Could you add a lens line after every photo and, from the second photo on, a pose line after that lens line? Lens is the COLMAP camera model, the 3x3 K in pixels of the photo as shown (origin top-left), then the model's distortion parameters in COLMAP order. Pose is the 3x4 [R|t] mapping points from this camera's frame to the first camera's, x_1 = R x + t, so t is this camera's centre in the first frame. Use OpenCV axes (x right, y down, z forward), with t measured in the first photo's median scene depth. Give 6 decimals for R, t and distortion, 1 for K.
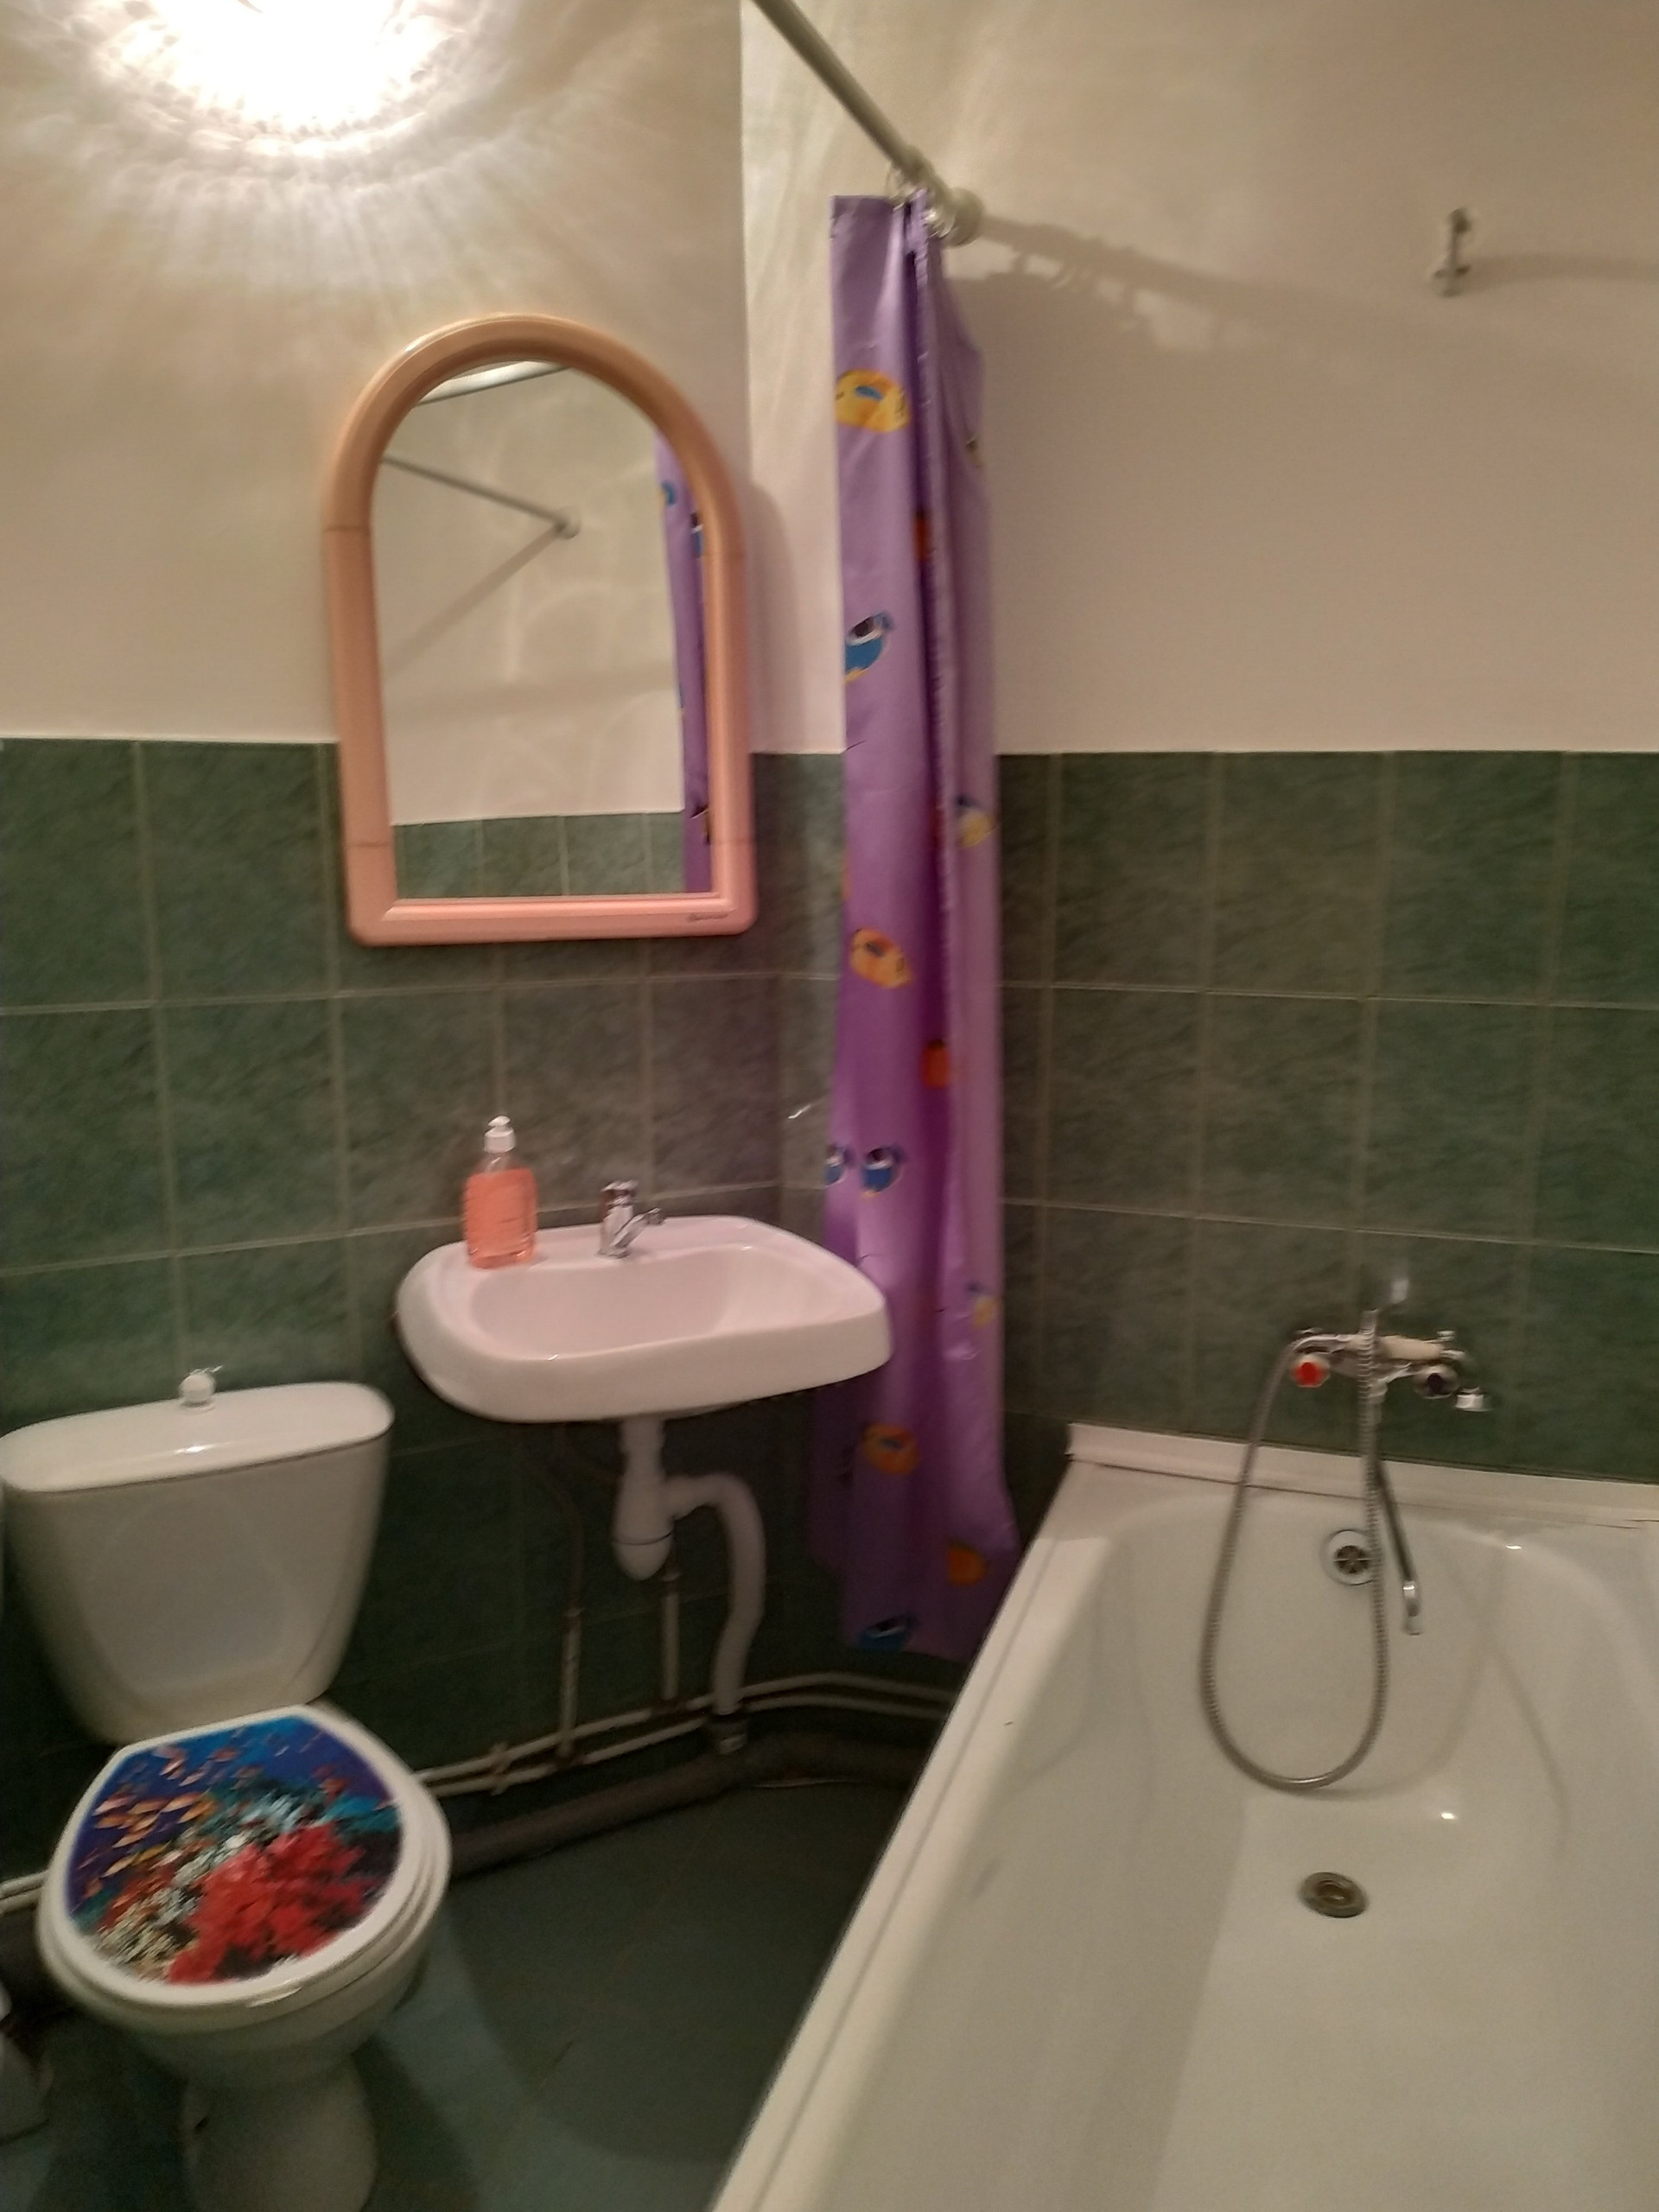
lens RADIAL K [[1646.2, 0, 829.5], [0, 1646.2, 1106.0], [0, 0, 1]] dist [0.059692, -0.096781]
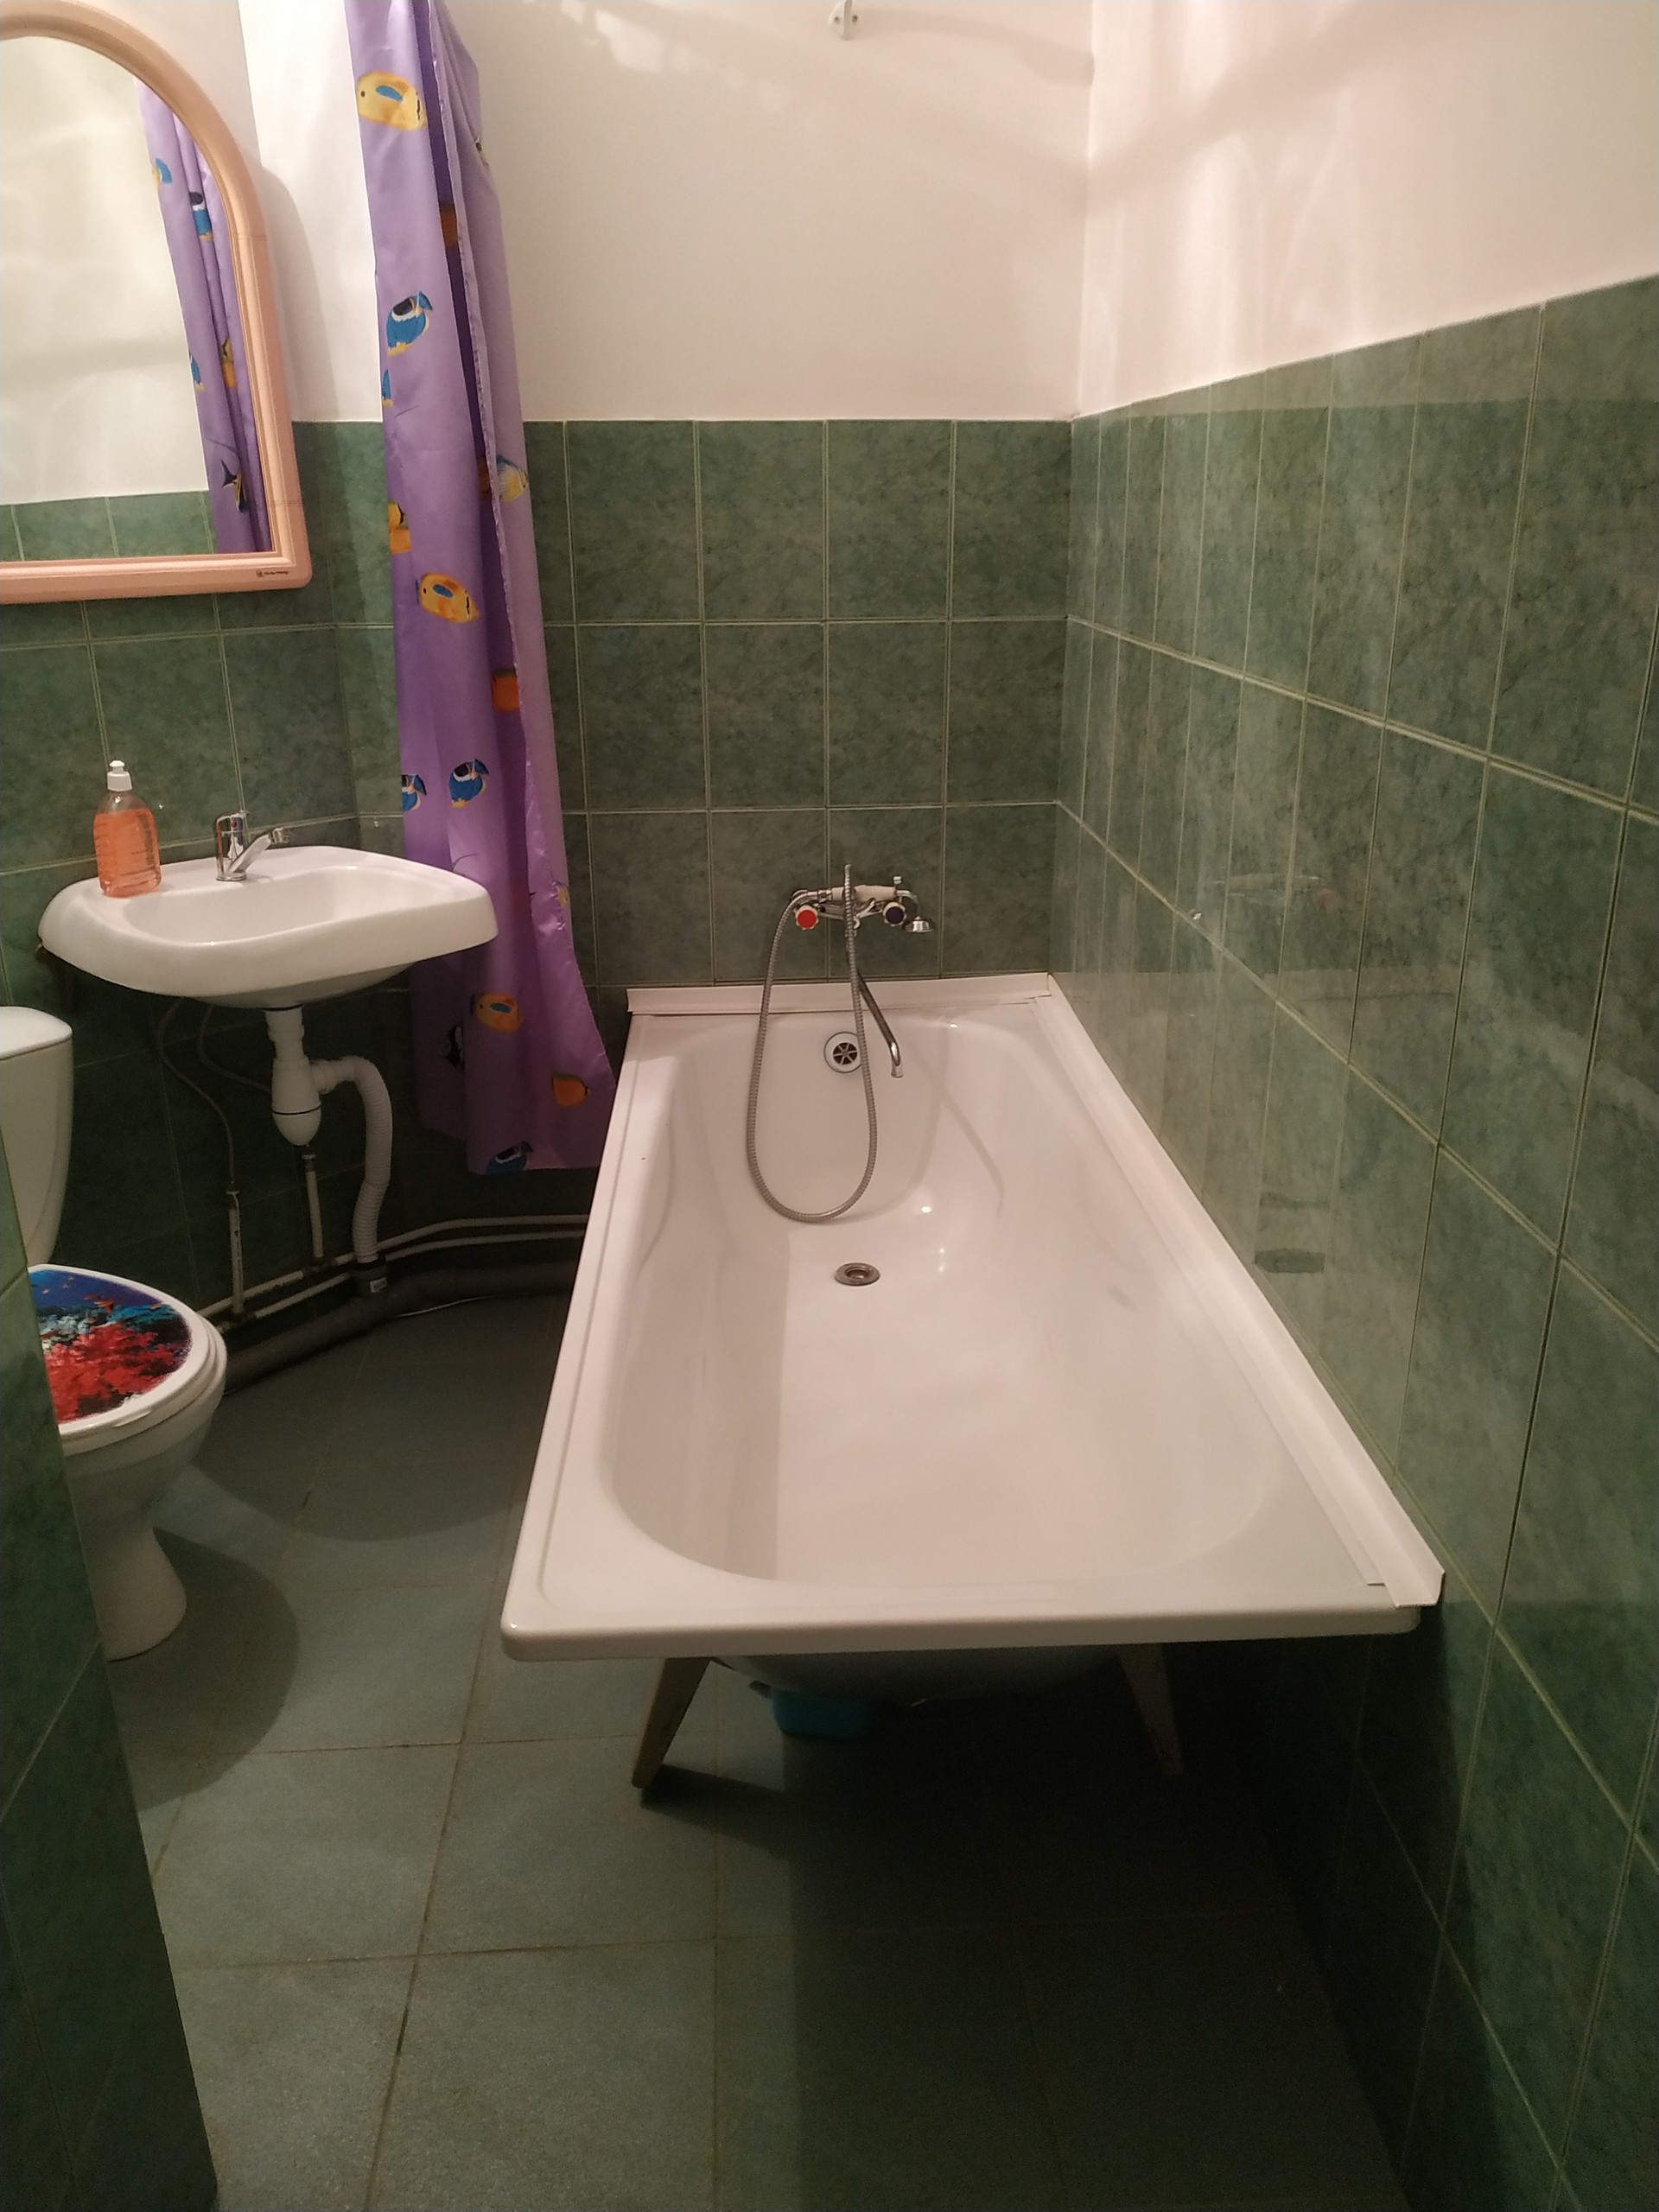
lens RADIAL K [[1646.2, 0, 829.5], [0, 1646.2, 1106.0], [0, 0, 1]] dist [0.059692, -0.096781]
pose [[0.932595, -0.137953, 0.333519, -0.153684], [0.080347, 0.980236, 0.180783, 0.070759], [-0.351867, -0.141800, 0.925247, -0.250409]]
